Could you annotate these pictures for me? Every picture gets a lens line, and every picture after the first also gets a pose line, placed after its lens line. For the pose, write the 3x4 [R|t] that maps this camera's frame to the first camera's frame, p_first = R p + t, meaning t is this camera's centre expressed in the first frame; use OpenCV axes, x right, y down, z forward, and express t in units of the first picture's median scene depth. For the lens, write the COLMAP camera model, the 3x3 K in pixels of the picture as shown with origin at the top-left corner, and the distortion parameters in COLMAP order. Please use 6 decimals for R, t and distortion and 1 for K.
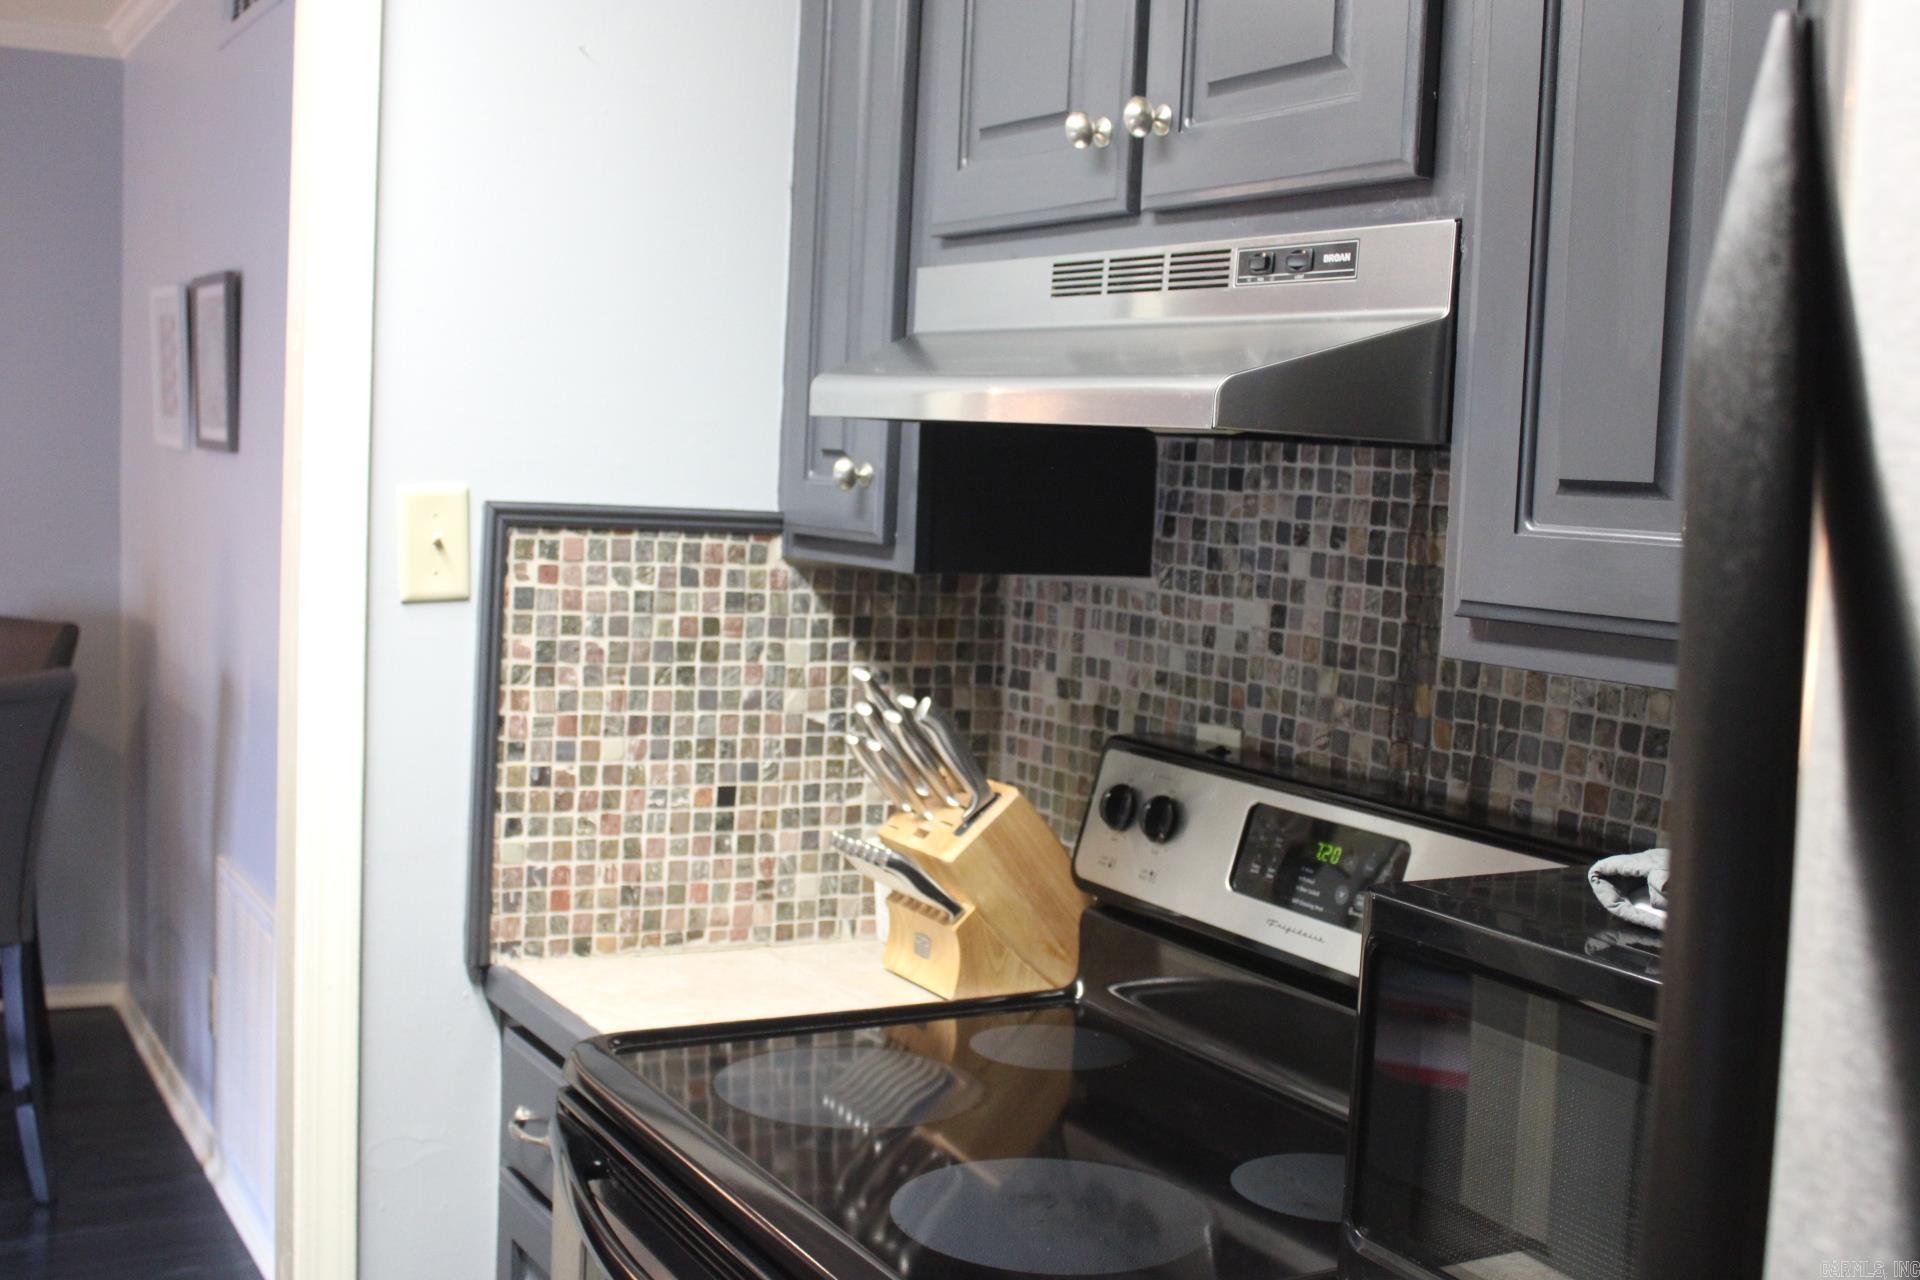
lens RADIAL K [[2120.8, 0, 960.0], [0, 2120.8, 640.0], [0, 0, 1]] dist [-0.089199, 0.040304]
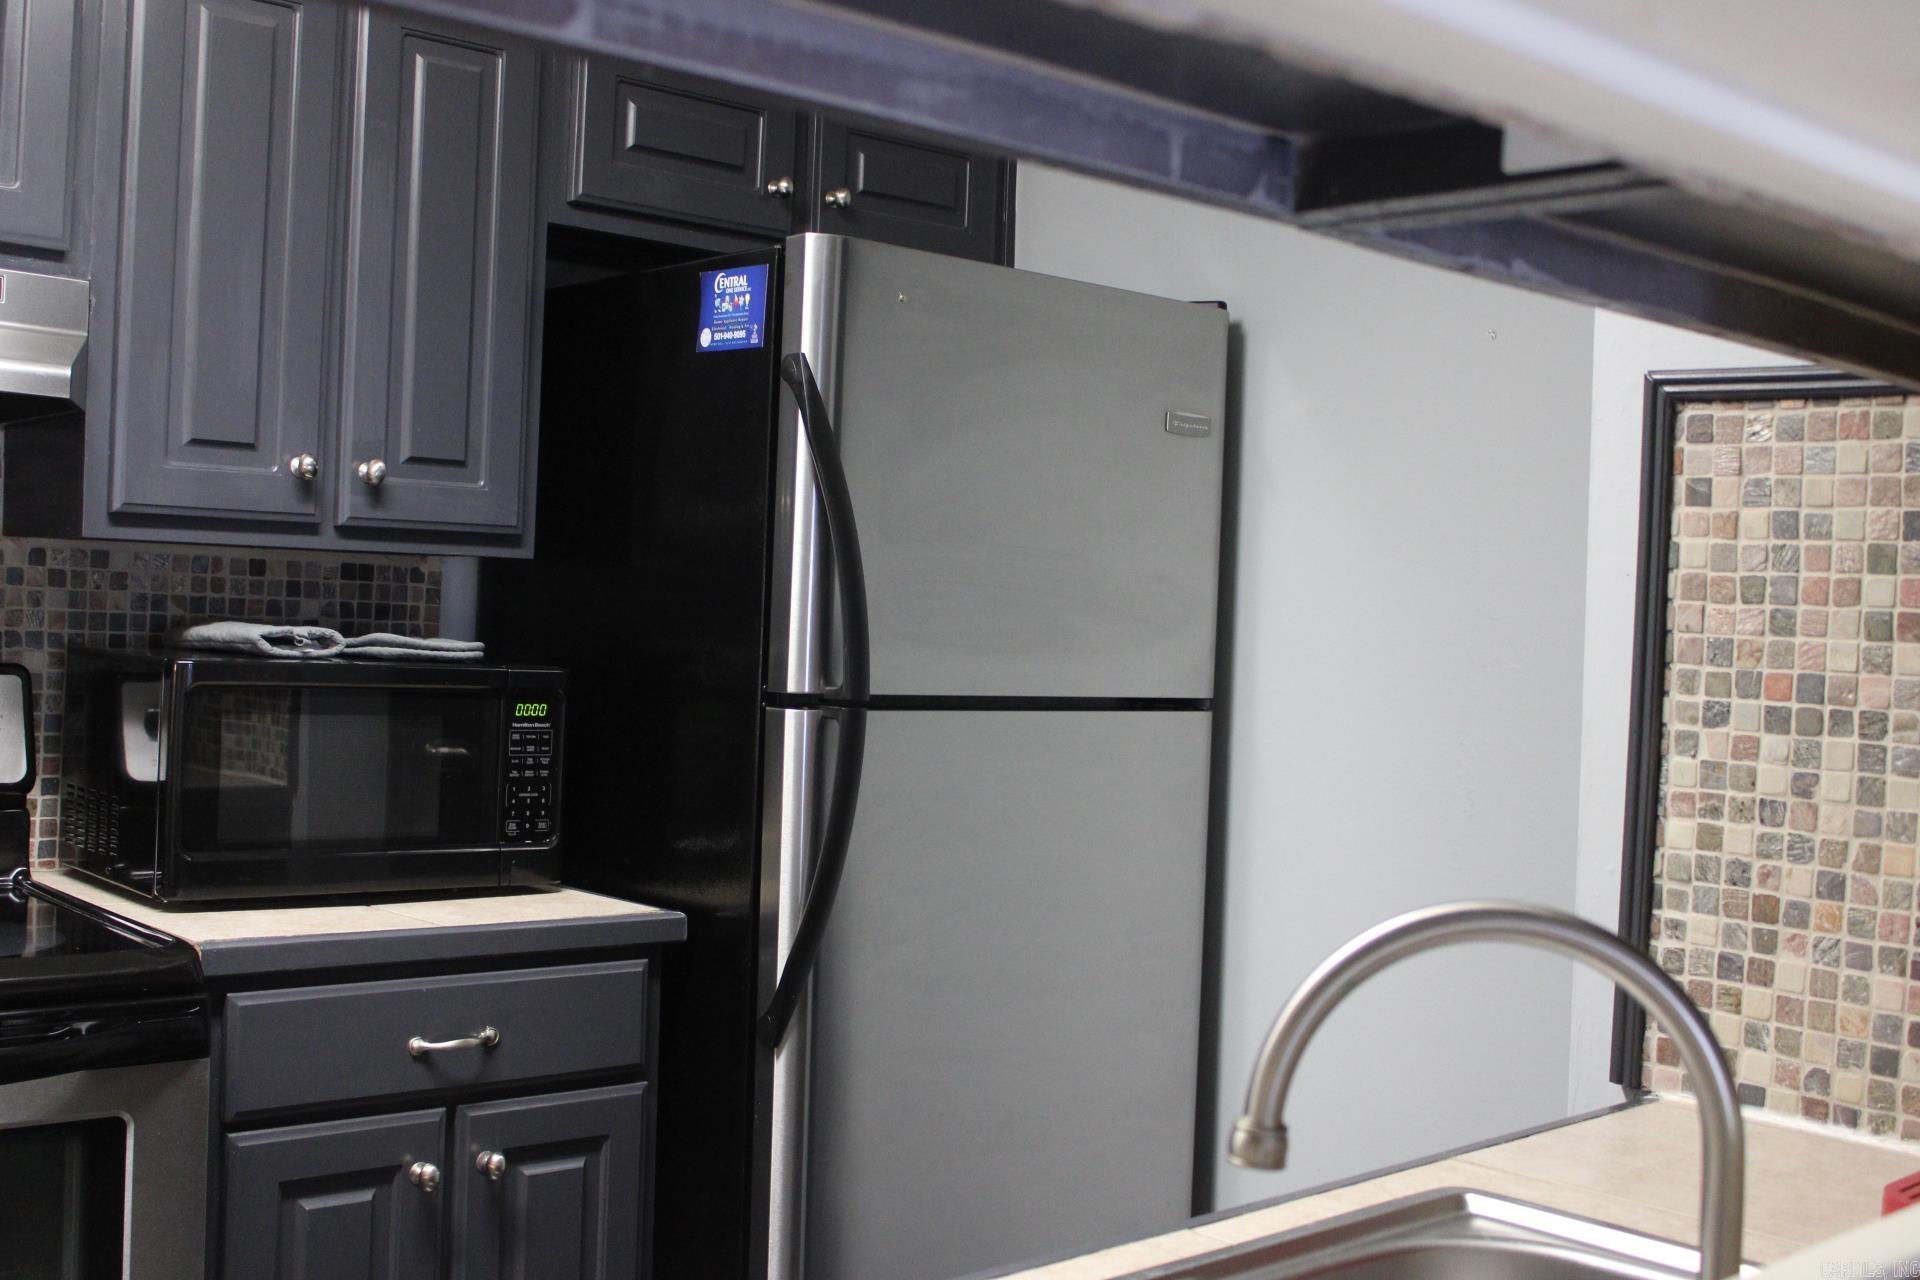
lens RADIAL K [[2120.8, 0, 960.0], [0, 2120.8, 640.0], [0, 0, 1]] dist [-0.089199, 0.040304]
pose [[-0.207552, -0.065135, 0.976053, -1.166255], [0.031460, 0.996820, 0.073211, -0.007747], [-0.977718, 0.045901, -0.204843, 0.487867]]
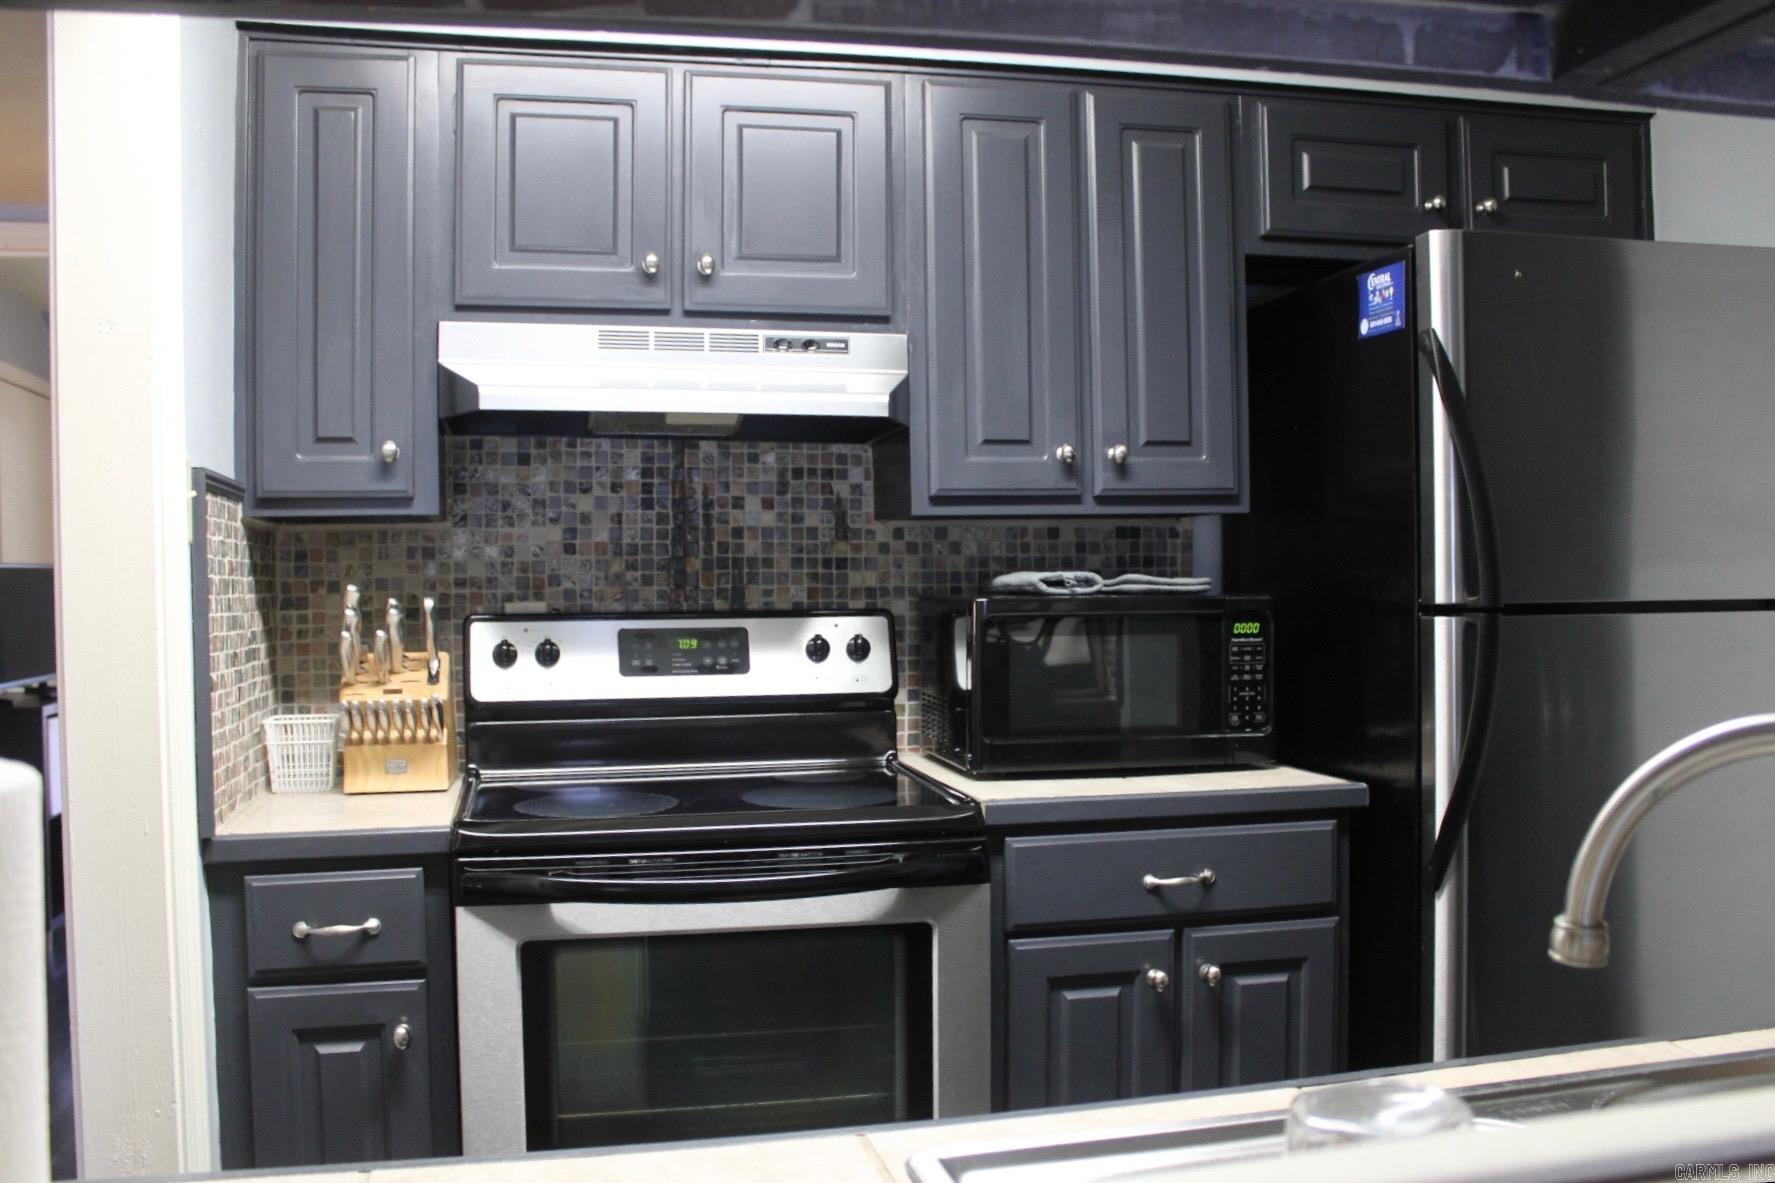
lens RADIAL K [[1595.3, 0, 887.5], [0, 1595.3, 591.5], [0, 0, 1]] dist [-0.151900, 0.143768]
pose [[0.290661, -0.058567, 0.955032, -1.129215], [0.105510, 0.994000, 0.028845, 0.028914], [-0.950991, 0.092381, 0.295096, 0.370722]]
